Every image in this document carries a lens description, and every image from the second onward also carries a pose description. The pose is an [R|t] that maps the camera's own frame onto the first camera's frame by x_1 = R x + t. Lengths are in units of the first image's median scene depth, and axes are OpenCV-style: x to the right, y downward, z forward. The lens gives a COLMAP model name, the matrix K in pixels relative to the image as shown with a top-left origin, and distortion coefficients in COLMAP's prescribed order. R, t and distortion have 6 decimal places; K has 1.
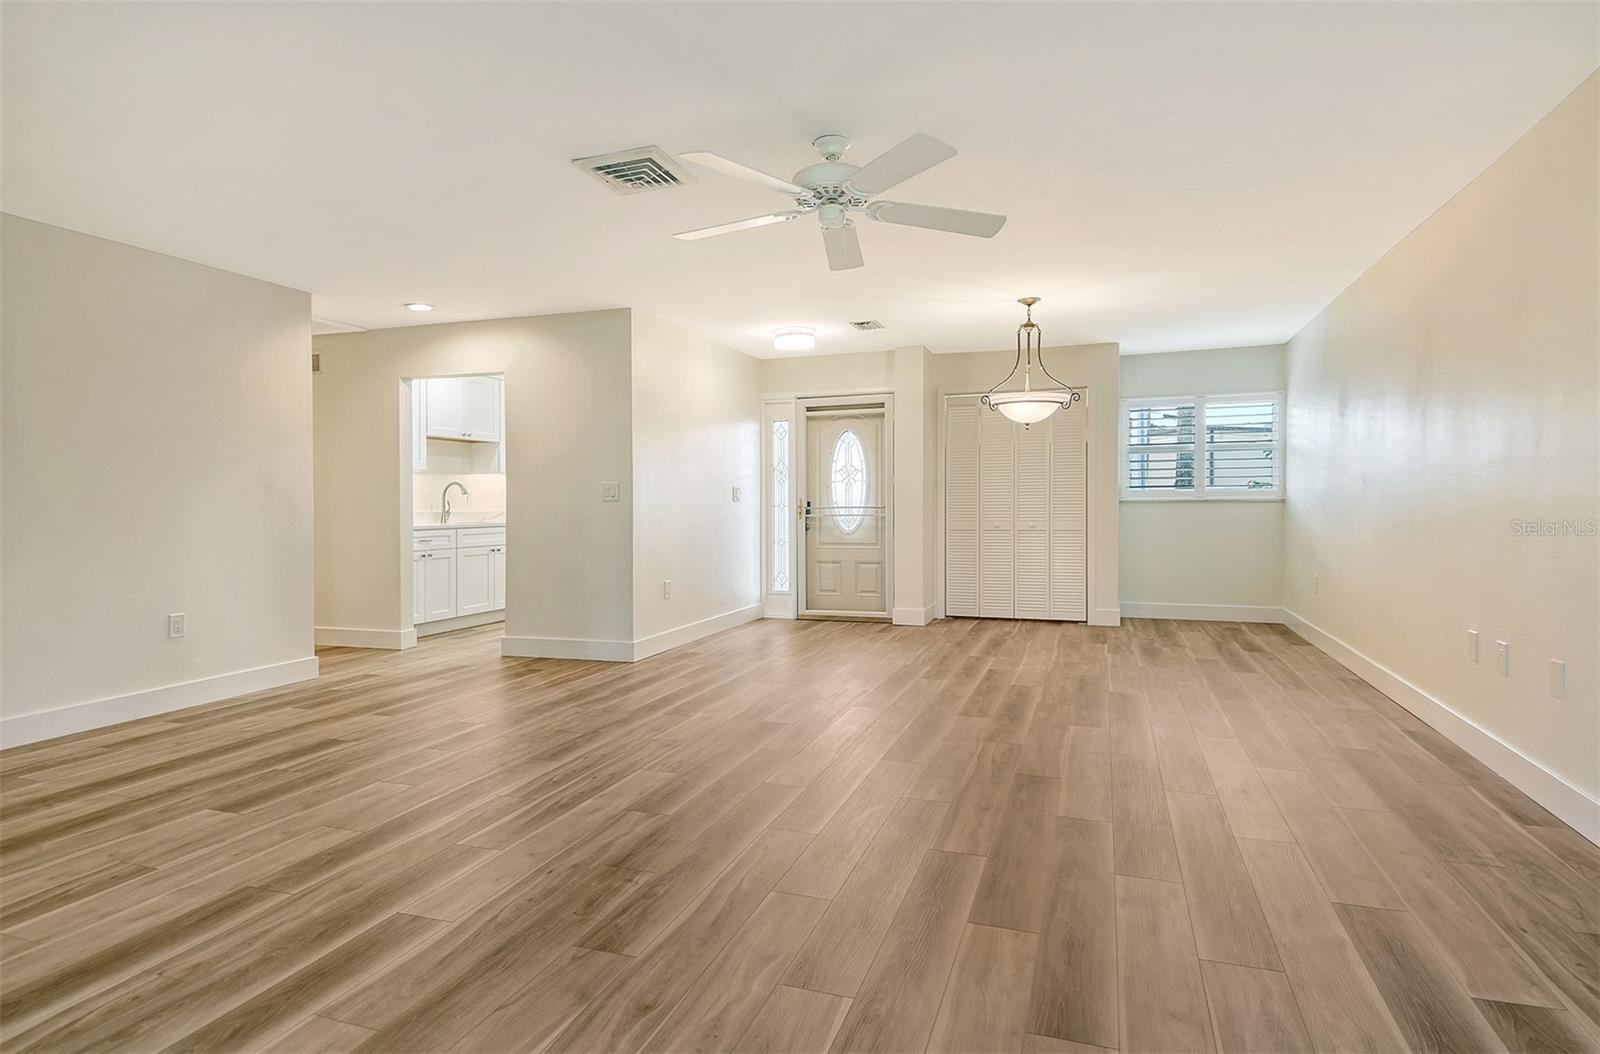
lens RADIAL K [[868.9, 0, 800.0], [0, 868.9, 527.0], [0, 0, 1]] dist [0.038910, -0.044670]
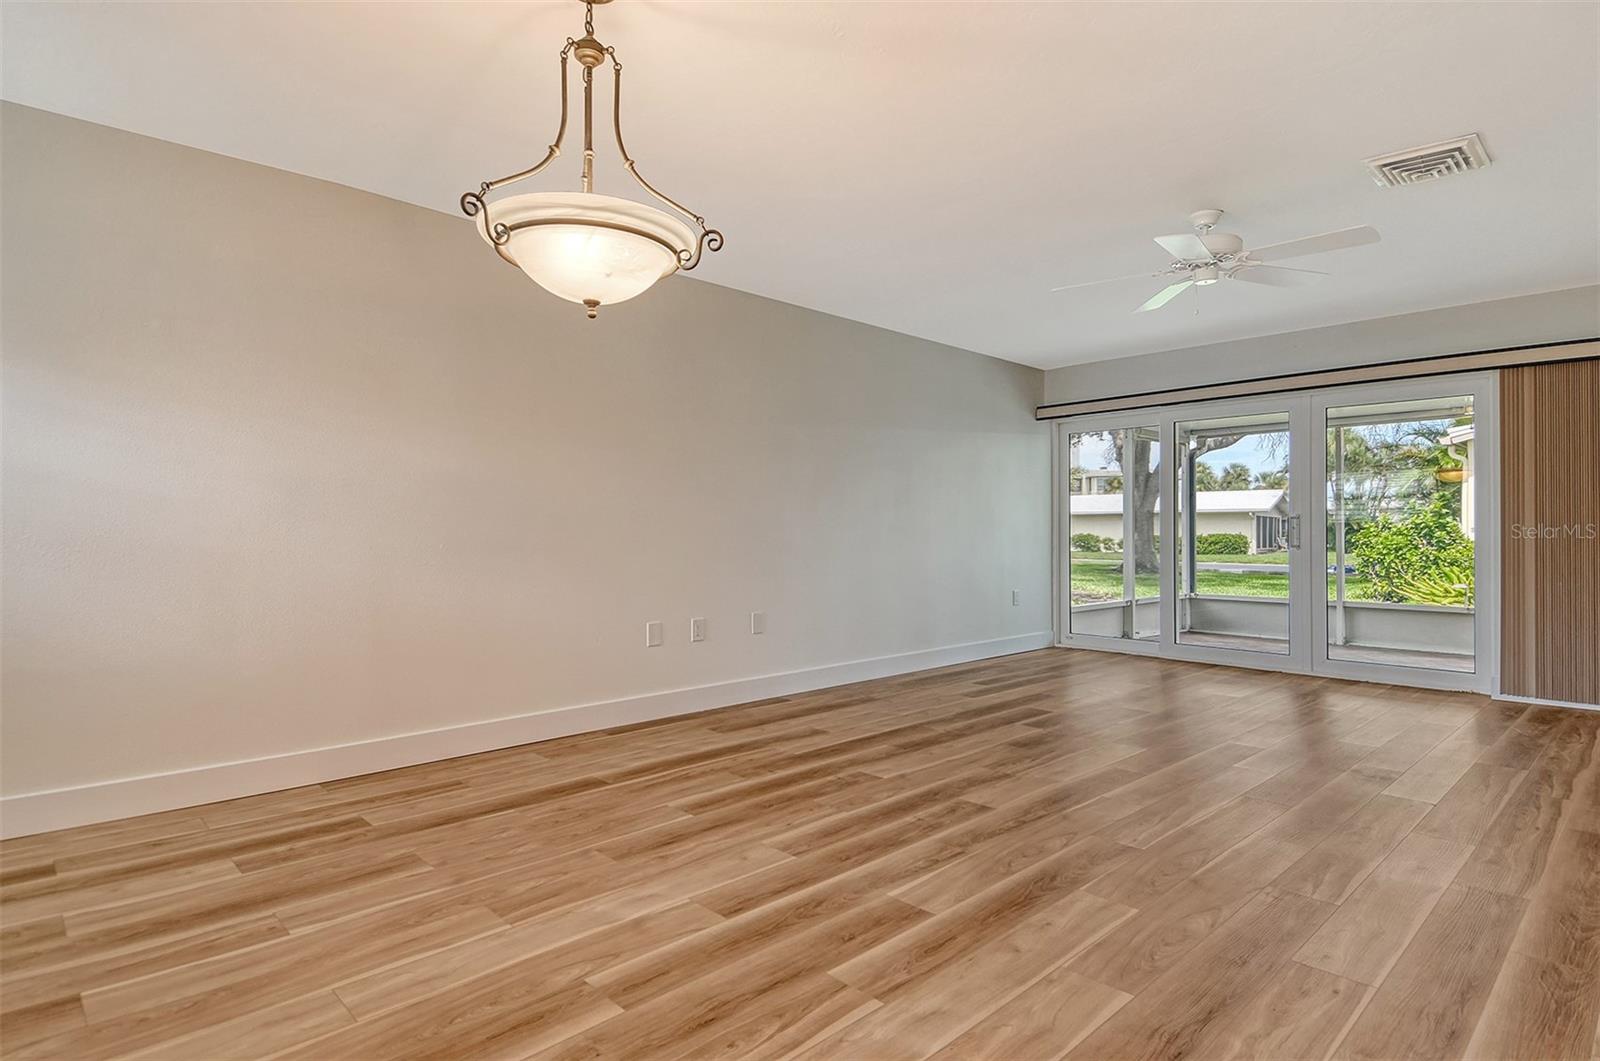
lens RADIAL K [[847.1, 0, 819.0], [0, 847.1, 520.7], [0, 0, 1]] dist [0.077806, -0.054856]
pose [[-0.903124, 0.013111, 0.429179, 0.002591], [0.018876, 0.999780, 0.009178, -0.019755], [-0.428964, 0.016390, -0.903173, 0.984780]]
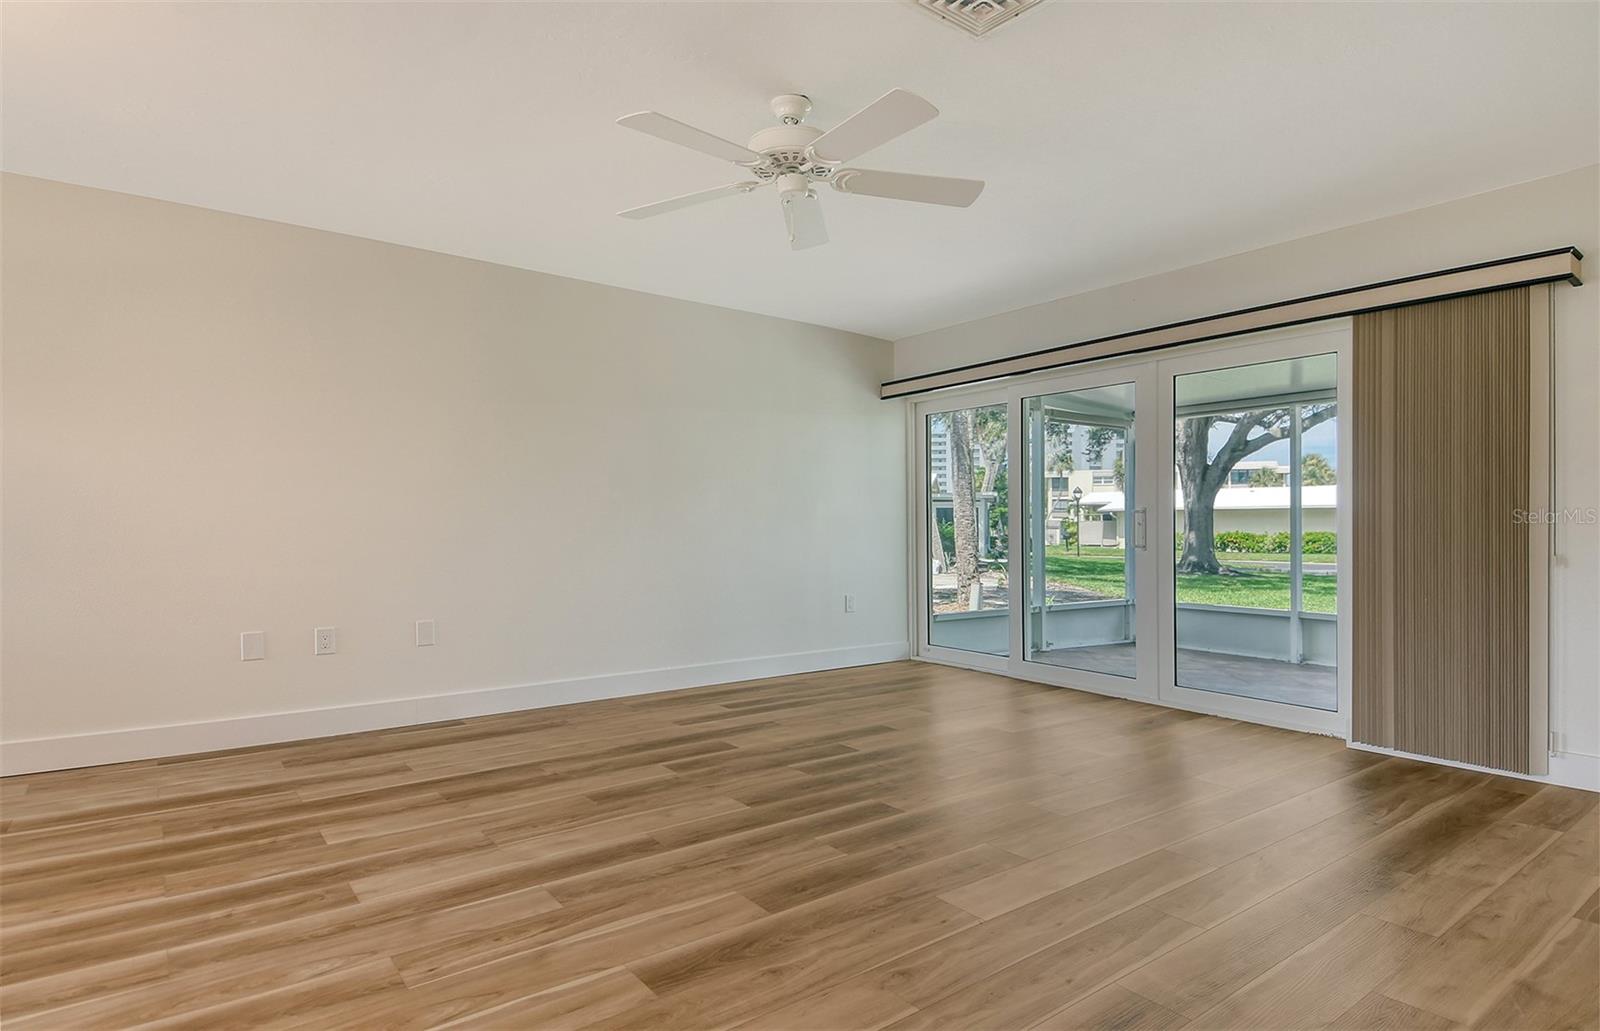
lens RADIAL K [[846.9, 0, 800.0], [0, 846.9, 515.5], [0, 0, 1]] dist [0.064517, -0.056030]
pose [[-0.839001, 0.013573, 0.543961, -0.194446], [0.019267, 0.999803, 0.004770, -0.010942], [-0.543789, 0.014482, -0.839097, 0.746566]]
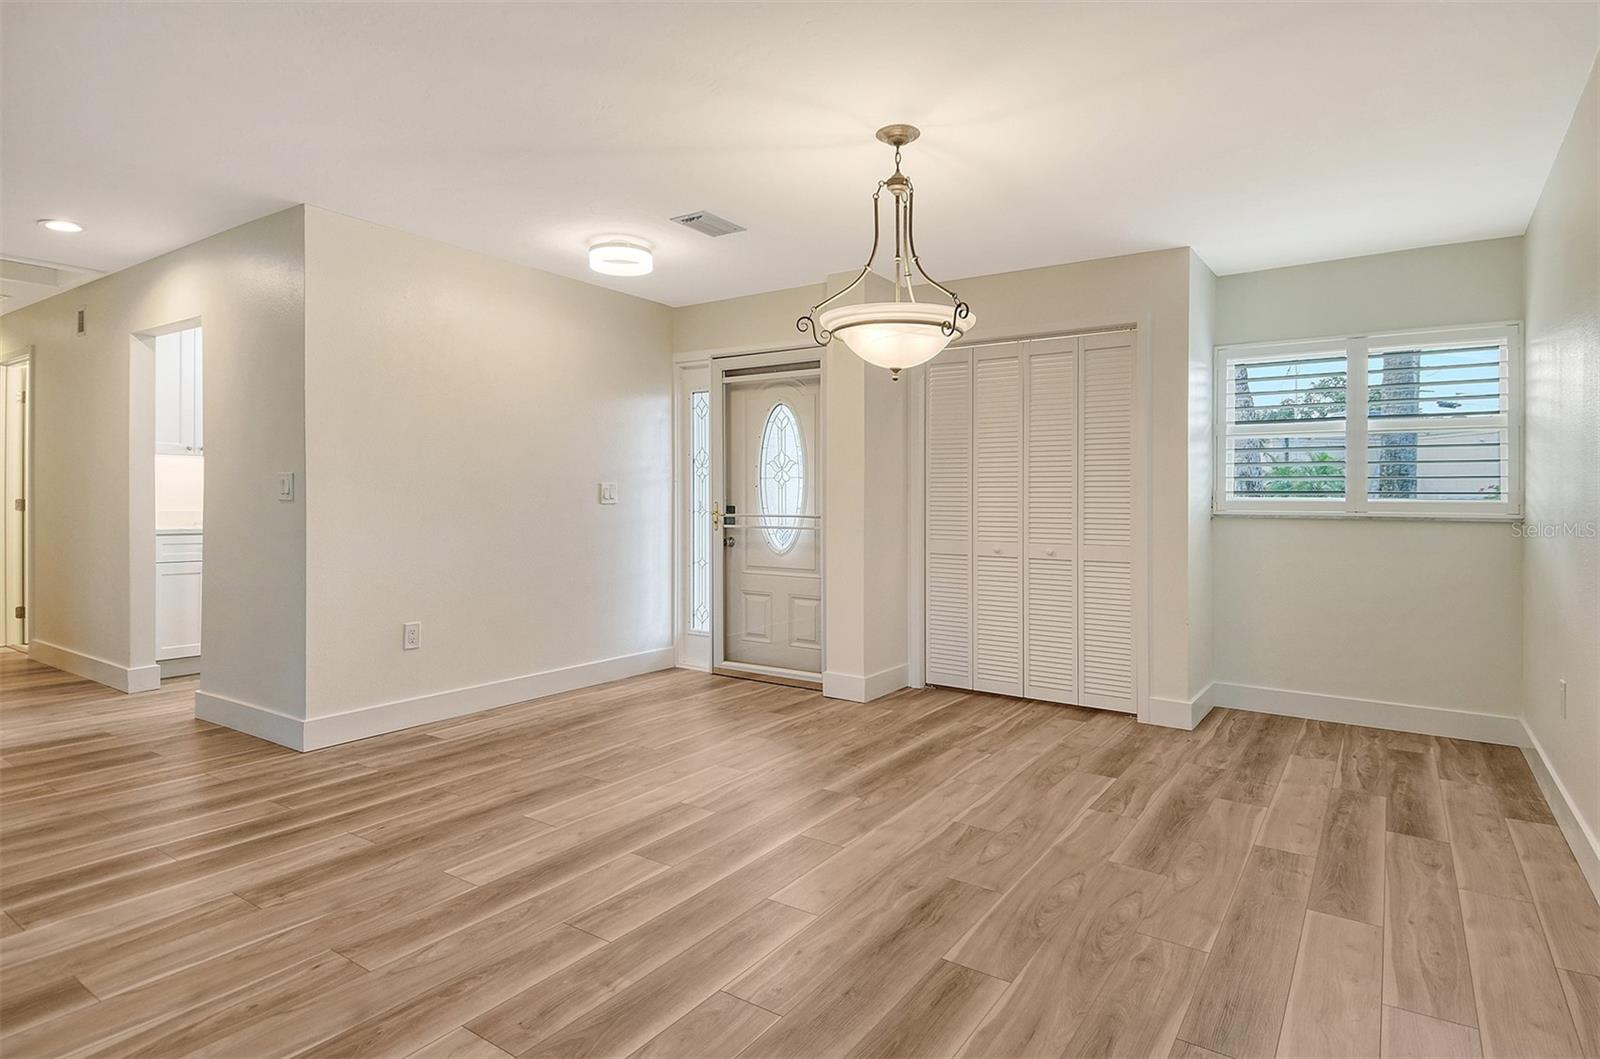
lens RADIAL K [[861.1, 0, 806.2], [0, 861.1, 503.3], [0, 0, 1]] dist [0.043983, -0.043155]
pose [[0.967648, 0.017990, -0.251660, 0.255527], [-0.024676, 0.999421, -0.023439, -0.017694], [0.251093, 0.028891, 0.967532, 0.361847]]
